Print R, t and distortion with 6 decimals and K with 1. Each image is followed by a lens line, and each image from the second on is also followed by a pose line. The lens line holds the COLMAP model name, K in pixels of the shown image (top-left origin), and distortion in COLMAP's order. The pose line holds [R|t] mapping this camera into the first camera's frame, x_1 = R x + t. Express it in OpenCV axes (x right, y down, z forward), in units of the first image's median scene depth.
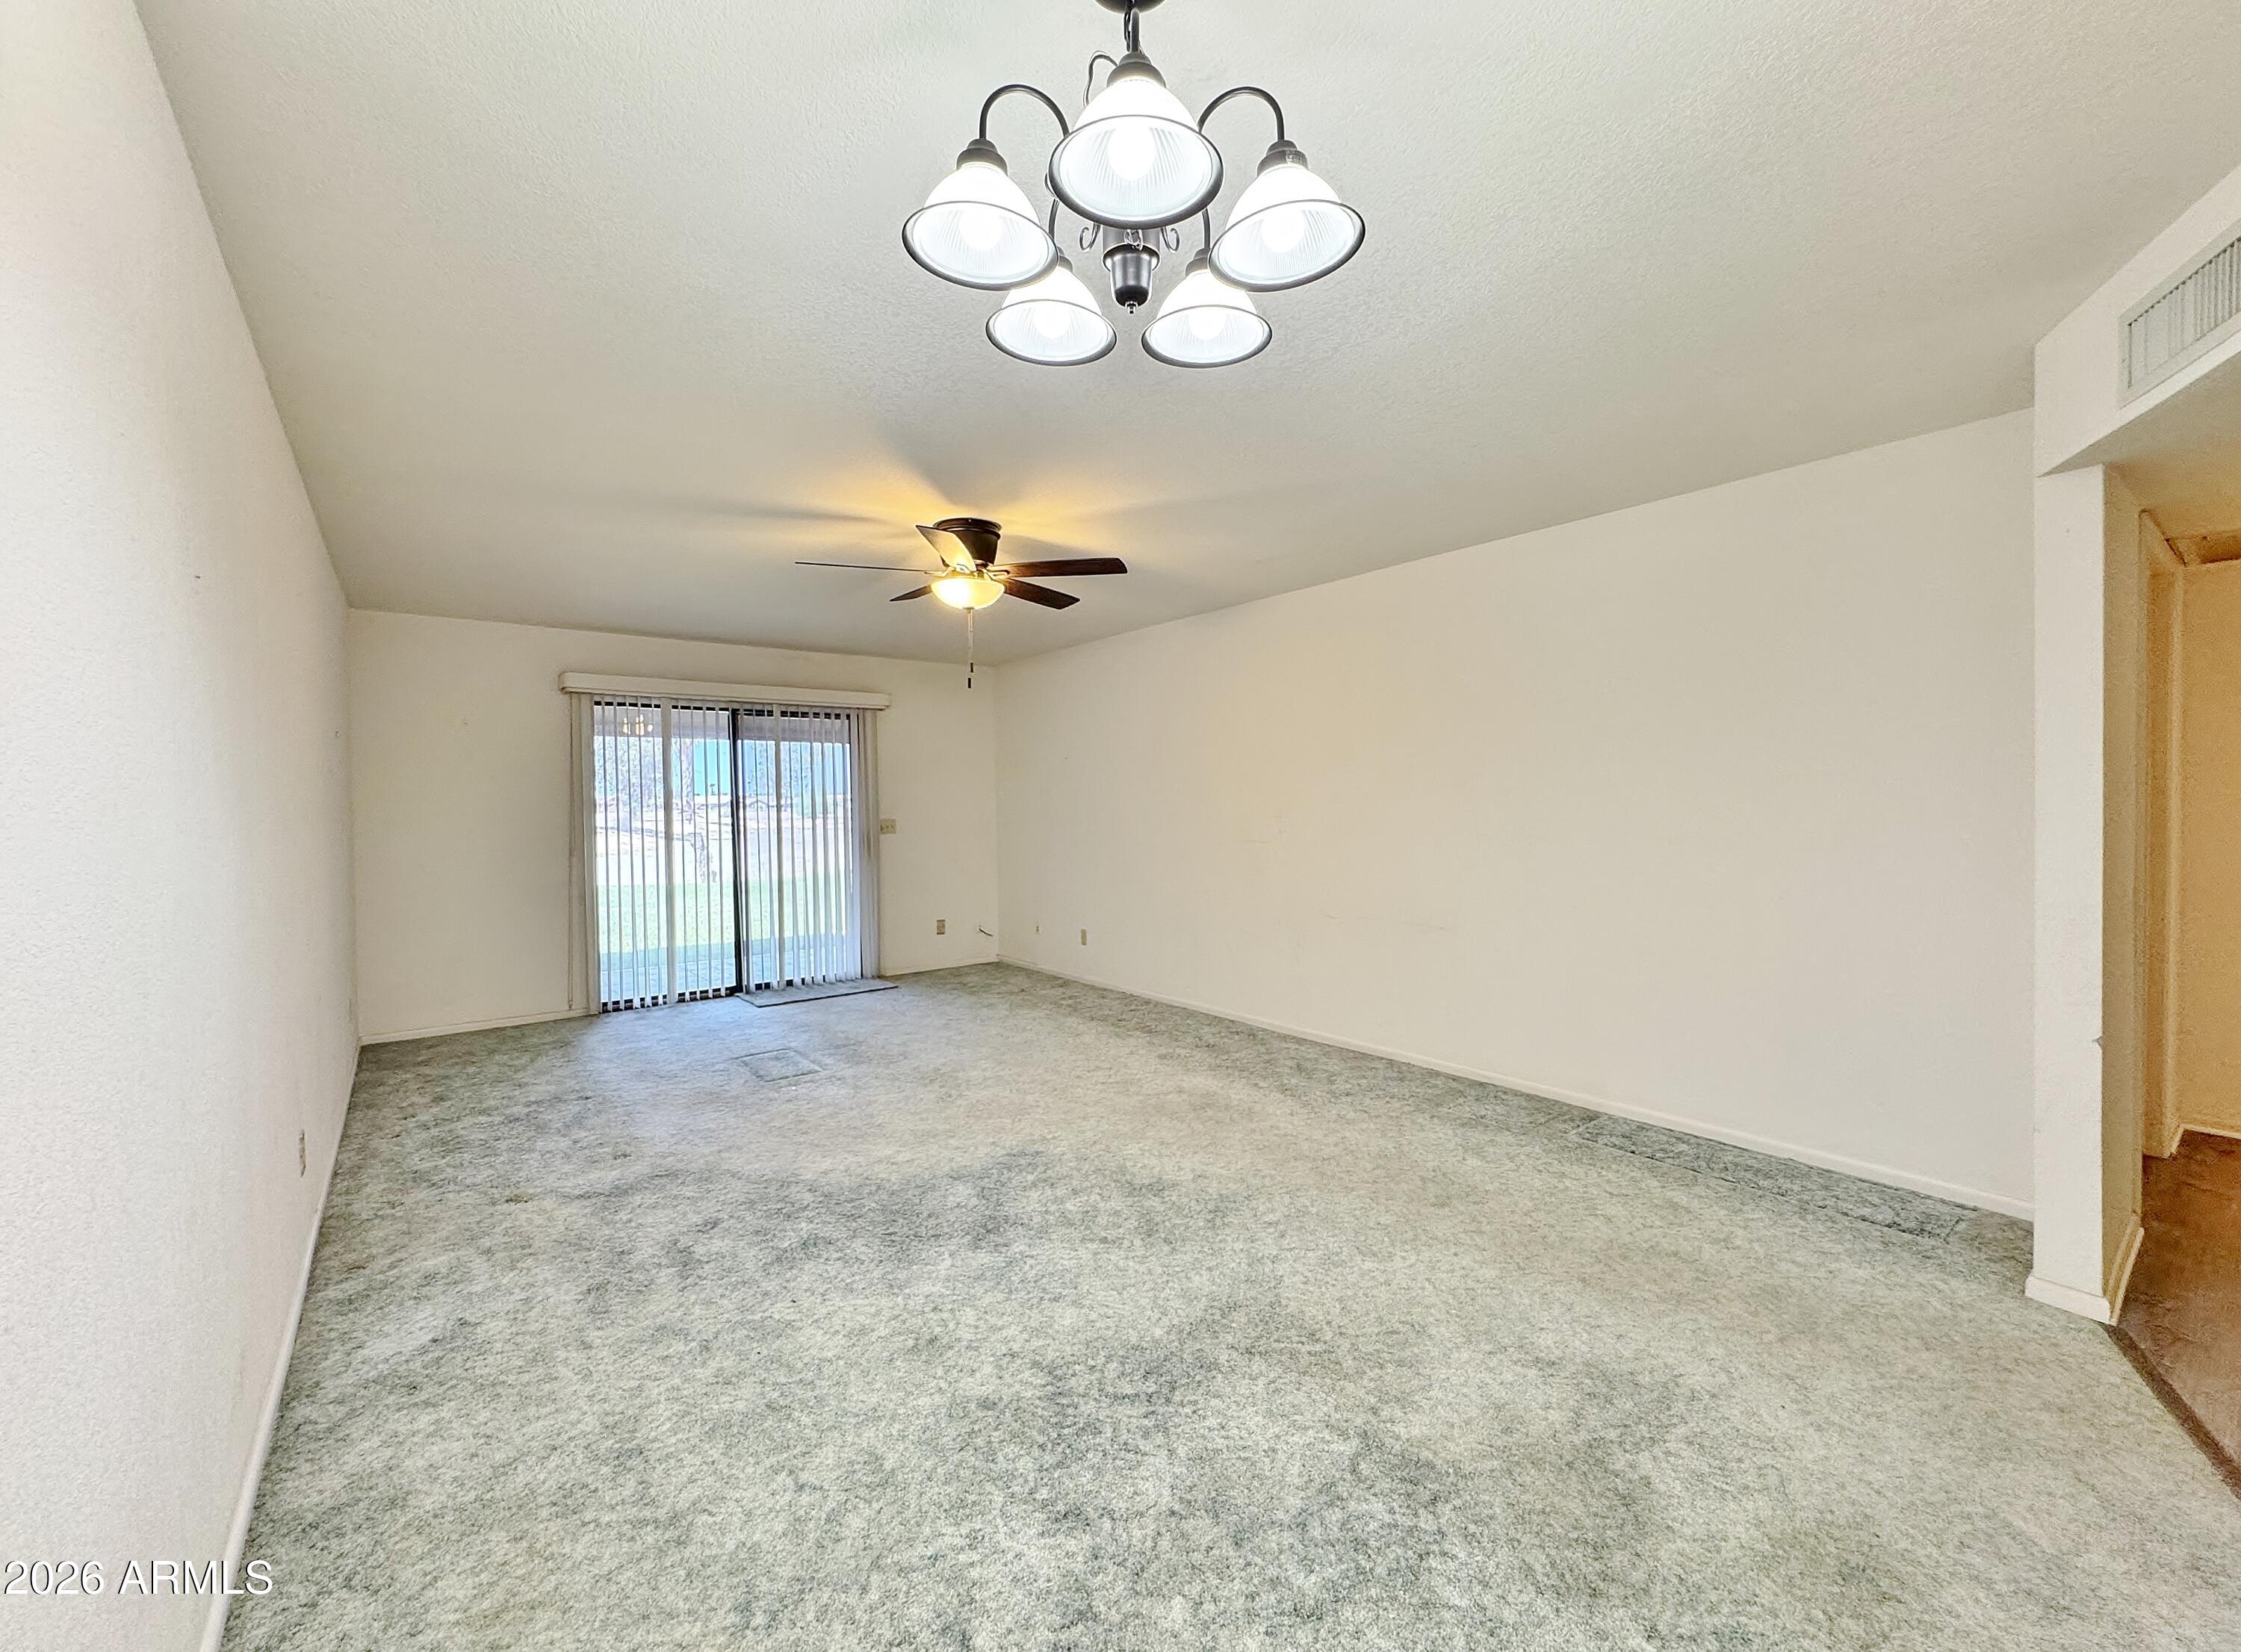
lens RADIAL K [[923.9, 0, 1101.9], [0, 923.9, 823.1], [0, 0, 1]] dist [-0.000904, -0.000050]
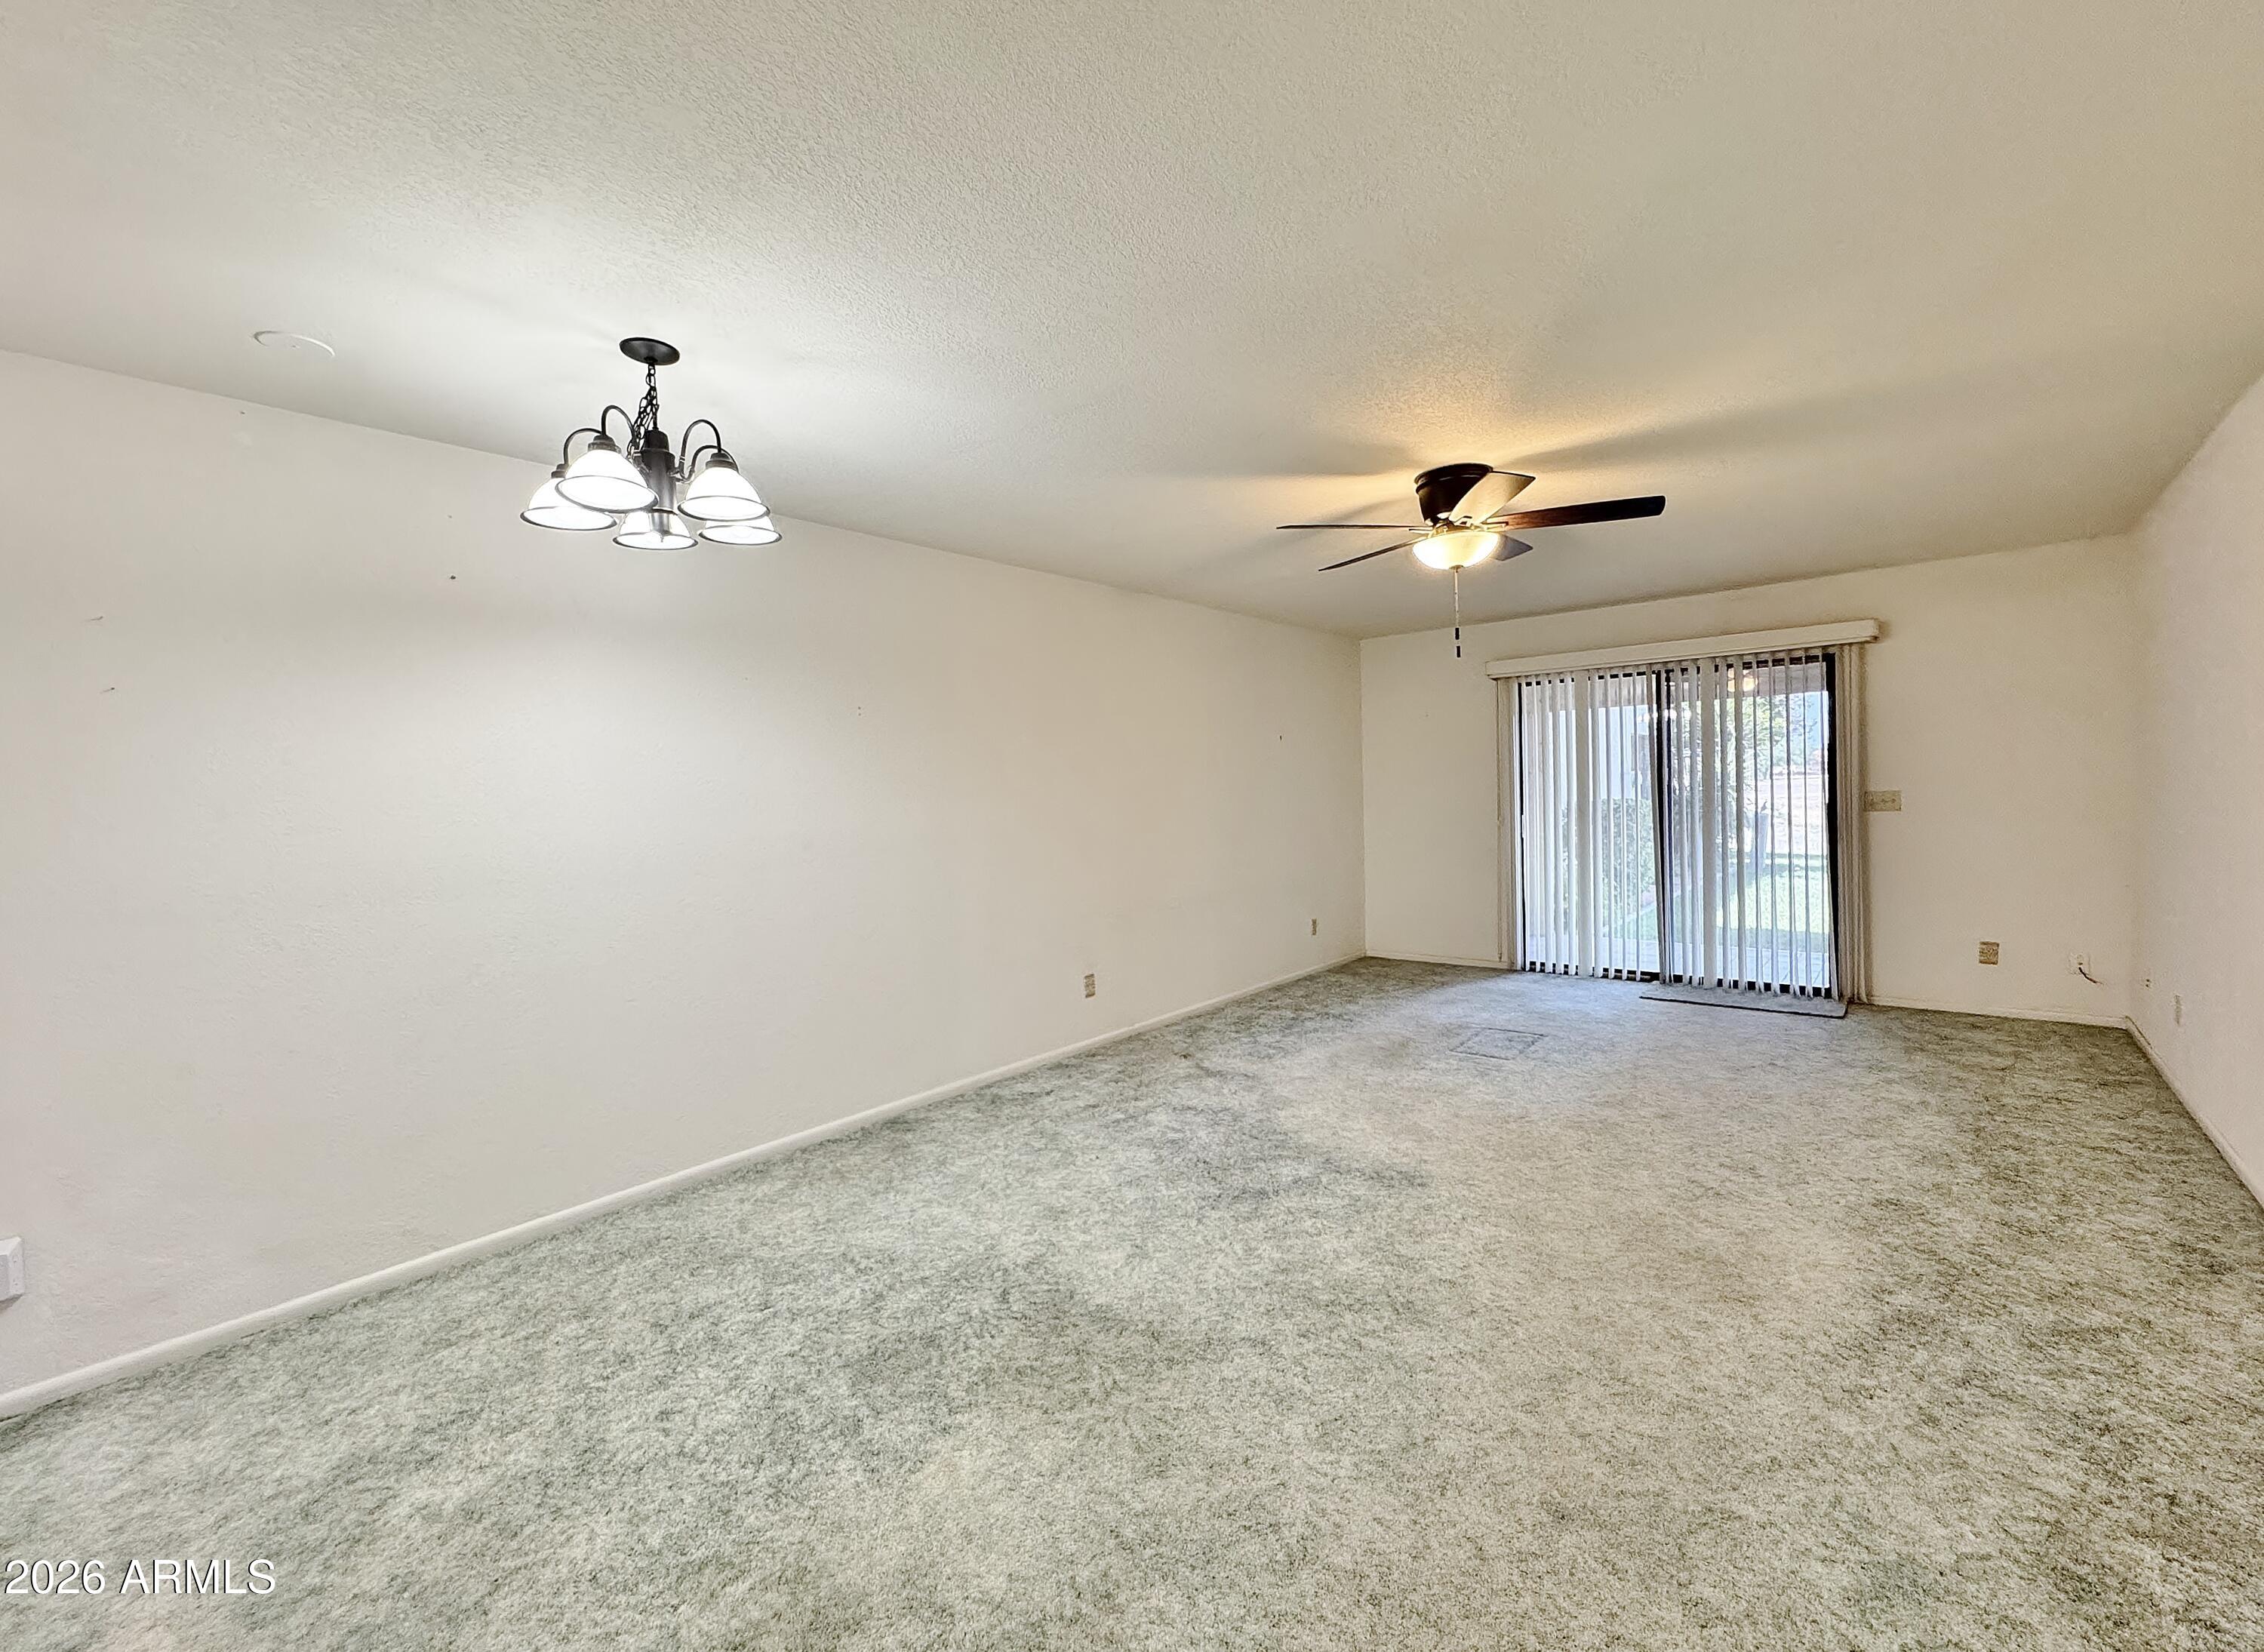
lens RADIAL K [[970.5, 0, 1169.8], [0, 970.5, 792.4], [0, 0, 1]] dist [-0.000228, 0.000306]
pose [[0.220729, 0.009714, -0.975287, 0.443001], [0.005179, 0.999925, 0.011132, -0.015980], [0.975321, -0.007508, 0.220662, 0.322303]]
